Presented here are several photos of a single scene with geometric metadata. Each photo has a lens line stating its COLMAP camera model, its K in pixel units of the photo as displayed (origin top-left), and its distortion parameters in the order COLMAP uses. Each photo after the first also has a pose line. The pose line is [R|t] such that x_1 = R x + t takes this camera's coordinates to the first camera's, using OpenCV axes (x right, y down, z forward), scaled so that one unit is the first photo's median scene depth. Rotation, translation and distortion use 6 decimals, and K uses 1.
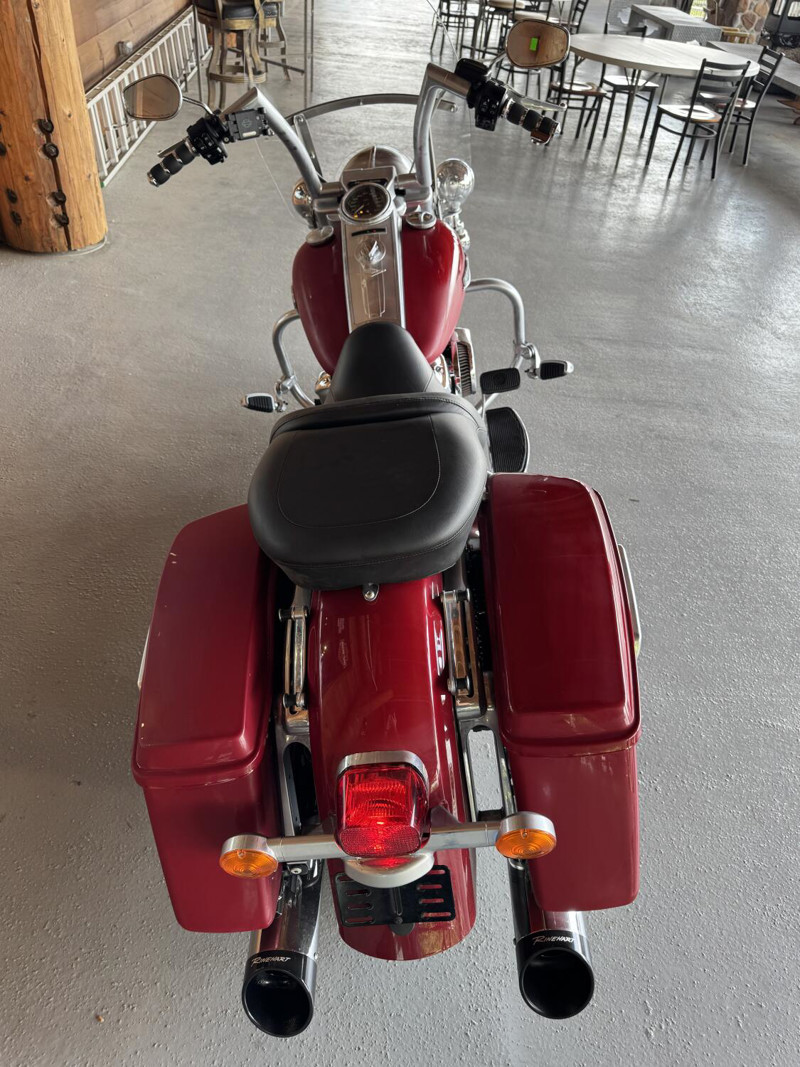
lens RADIAL K [[759.1, 0, 400.0], [0, 759.1, 533.5], [0, 0, 1]] dist [0.032474, -0.043557]
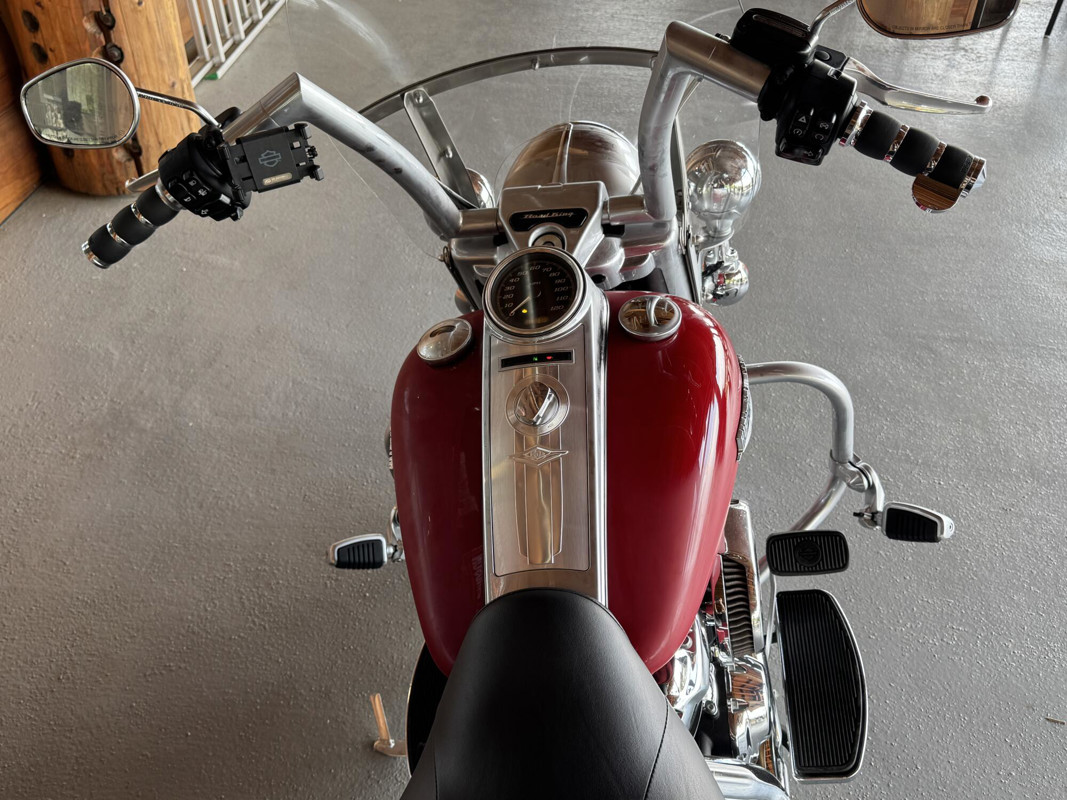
lens RADIAL K [[950.4, 0, 533.5], [0, 950.4, 400.0], [0, 0, 1]] dist [0.119568, -0.194935]
pose [[0.993479, 0.019933, -0.112257, 0.018491], [-0.024300, 0.998995, -0.037669, -0.271741], [0.111393, 0.040152, 0.992965, 0.324710]]
